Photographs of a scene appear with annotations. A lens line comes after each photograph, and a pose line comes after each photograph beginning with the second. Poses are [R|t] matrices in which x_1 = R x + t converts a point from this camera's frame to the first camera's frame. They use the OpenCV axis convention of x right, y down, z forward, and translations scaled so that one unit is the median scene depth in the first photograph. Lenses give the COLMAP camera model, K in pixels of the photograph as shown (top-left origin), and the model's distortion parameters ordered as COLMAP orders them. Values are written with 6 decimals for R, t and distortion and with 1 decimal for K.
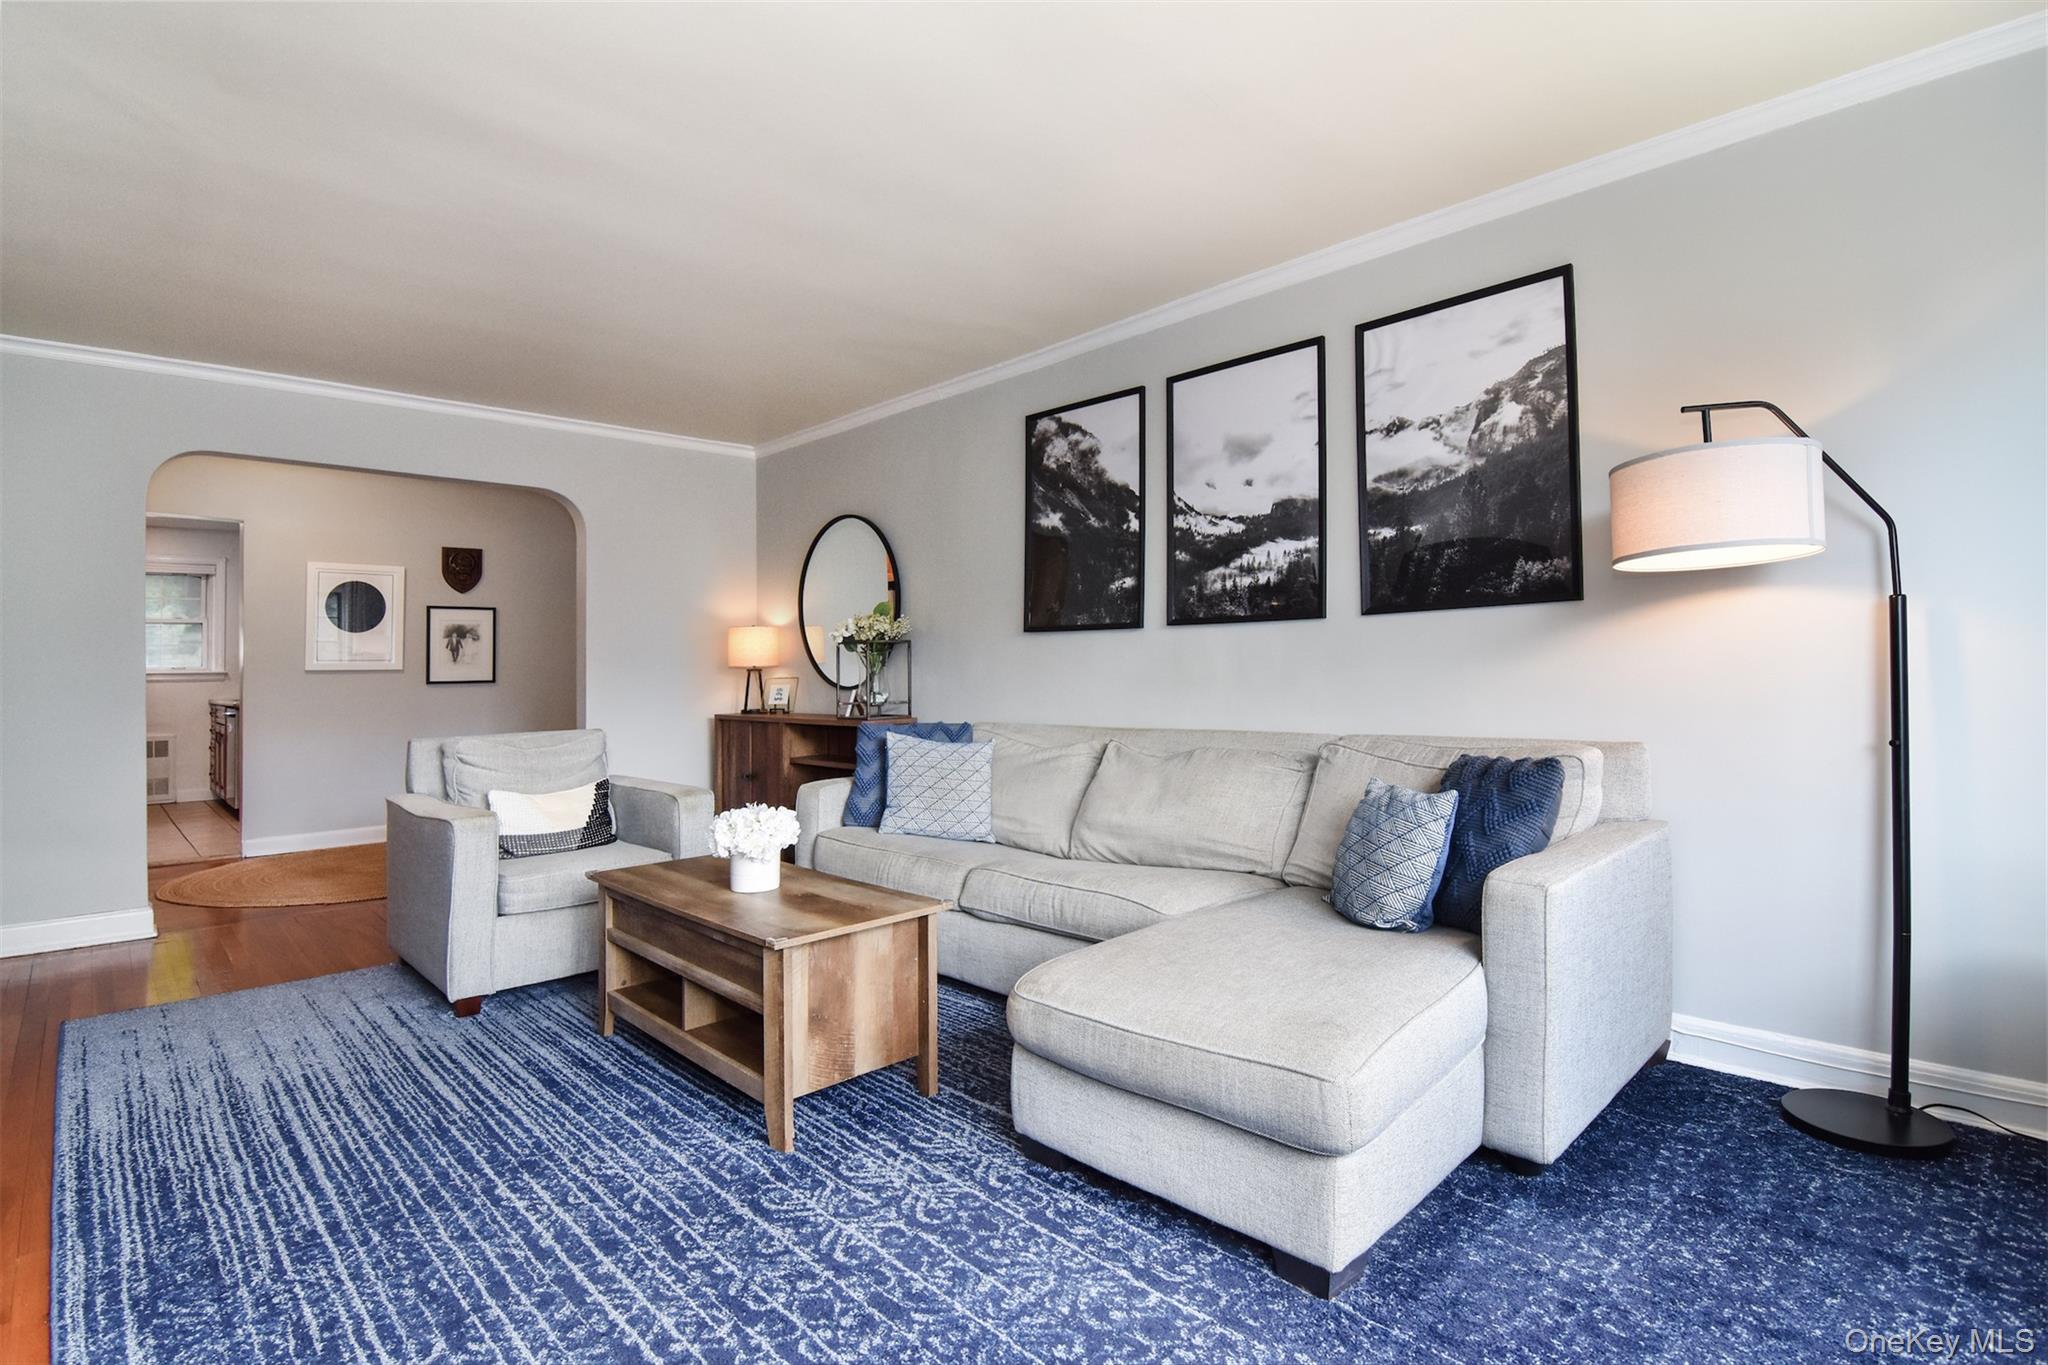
lens RADIAL K [[1003.3, 0, 1033.3], [0, 1003.3, 657.3], [0, 0, 1]] dist [0.000044, -0.000010]
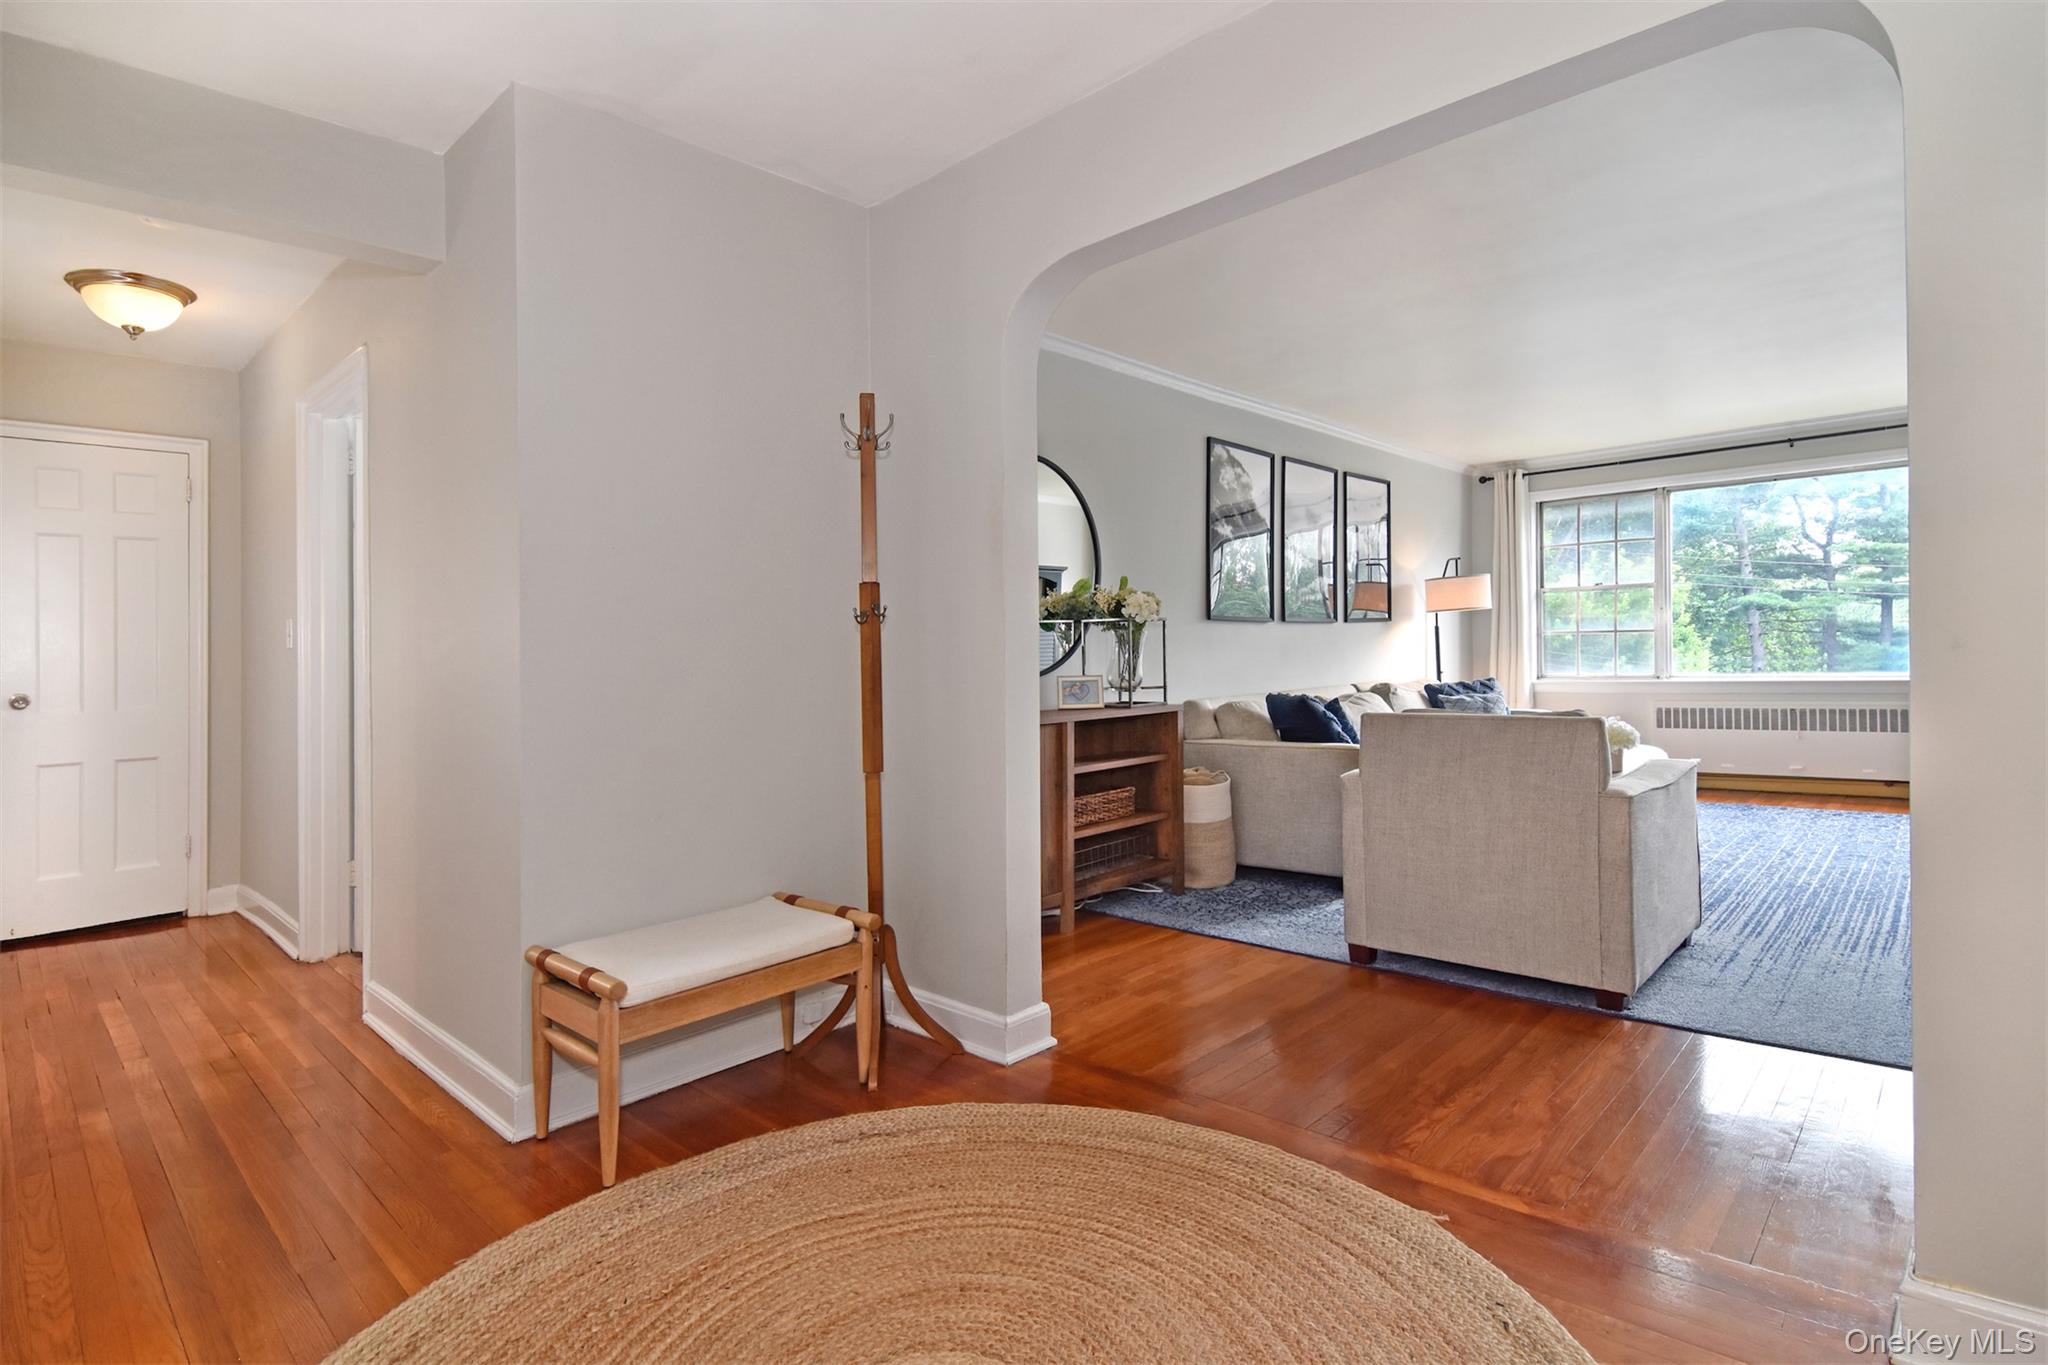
lens RADIAL K [[1003.3, 0, 1033.3], [0, 1003.3, 657.3], [0, 0, 1]] dist [0.000044, -0.000010]
pose [[-0.043960, 0.025559, 0.998706, -1.819901], [0.024629, 0.999397, -0.024492, 0.062237], [-0.998730, 0.023520, -0.044563, 1.988049]]
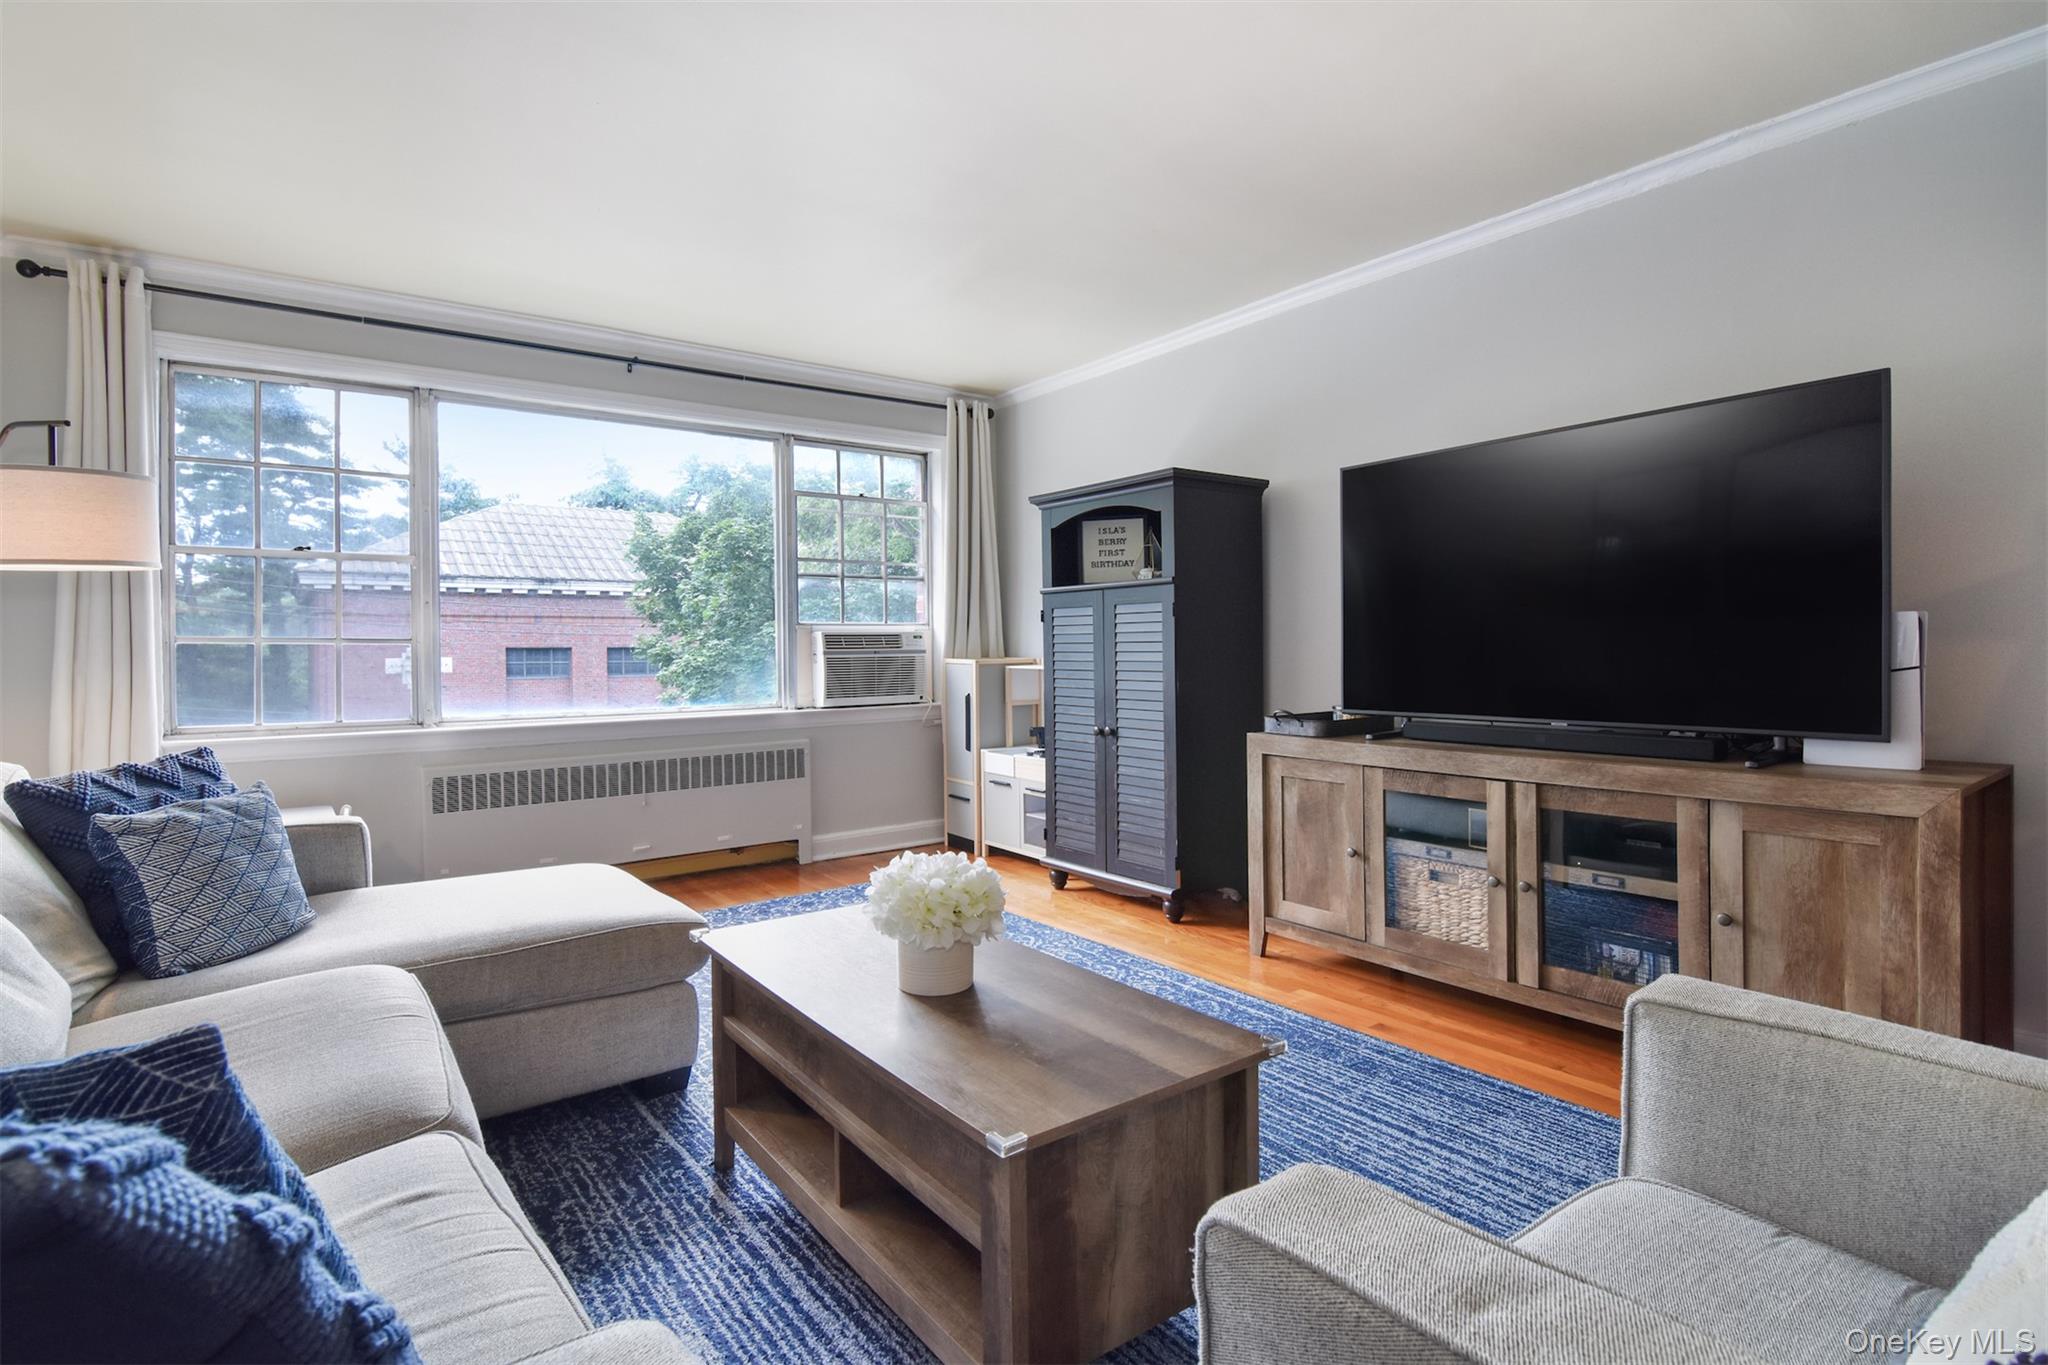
lens RADIAL K [[1003.3, 0, 1033.3], [0, 1003.3, 657.3], [0, 0, 1]] dist [0.000044, -0.000010]
pose [[-0.992165, 0.035433, 0.119801, -0.427195], [0.035468, 0.999369, -0.001842, 0.028782], [-0.119791, 0.002421, -0.992796, 1.635118]]
